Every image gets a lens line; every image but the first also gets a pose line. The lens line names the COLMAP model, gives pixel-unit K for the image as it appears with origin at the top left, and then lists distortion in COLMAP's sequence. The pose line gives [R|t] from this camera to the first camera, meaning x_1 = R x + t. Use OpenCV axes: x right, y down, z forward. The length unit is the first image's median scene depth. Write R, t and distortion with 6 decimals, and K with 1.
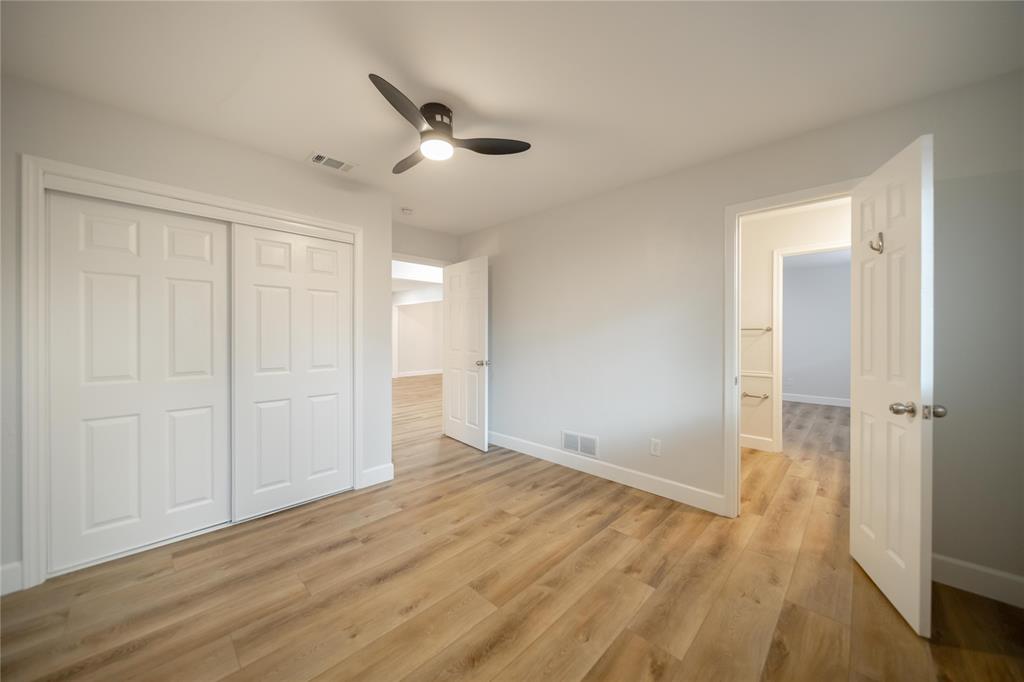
lens RADIAL K [[362.5, 0, 507.2], [0, 362.5, 334.9], [0, 0, 1]] dist [-0.001163, -0.000113]
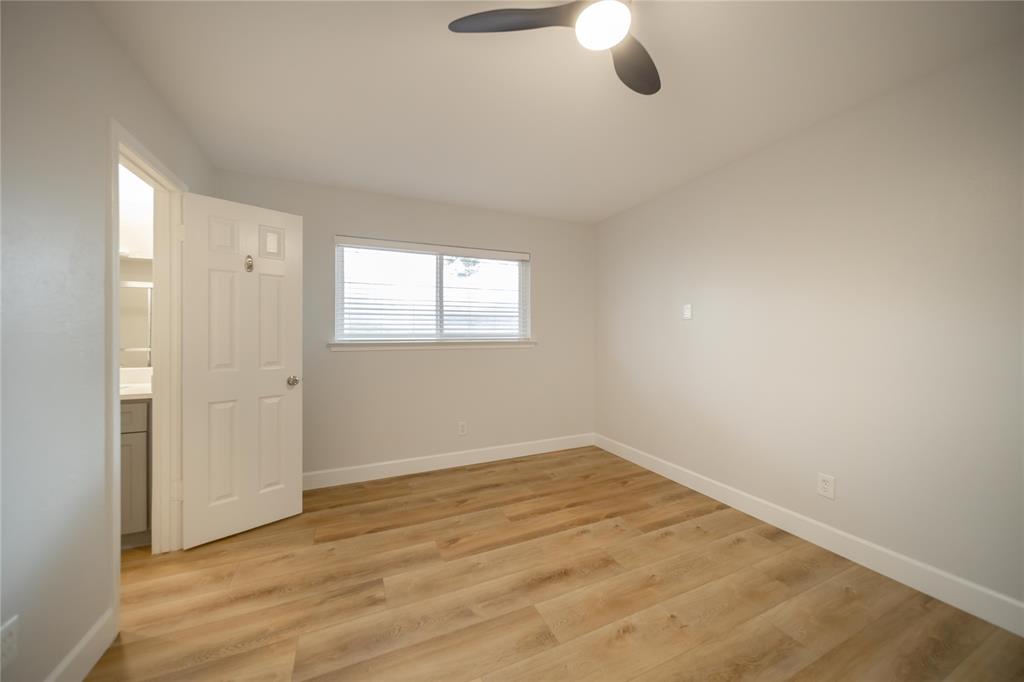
lens RADIAL K [[362.5, 0, 507.2], [0, 362.5, 334.9], [0, 0, 1]] dist [-0.001163, -0.000113]
pose [[-0.935435, -0.003949, 0.353478, -0.288861], [-0.003270, 0.999991, 0.002518, -0.002662], [-0.353485, 0.001200, -0.935440, 1.837837]]
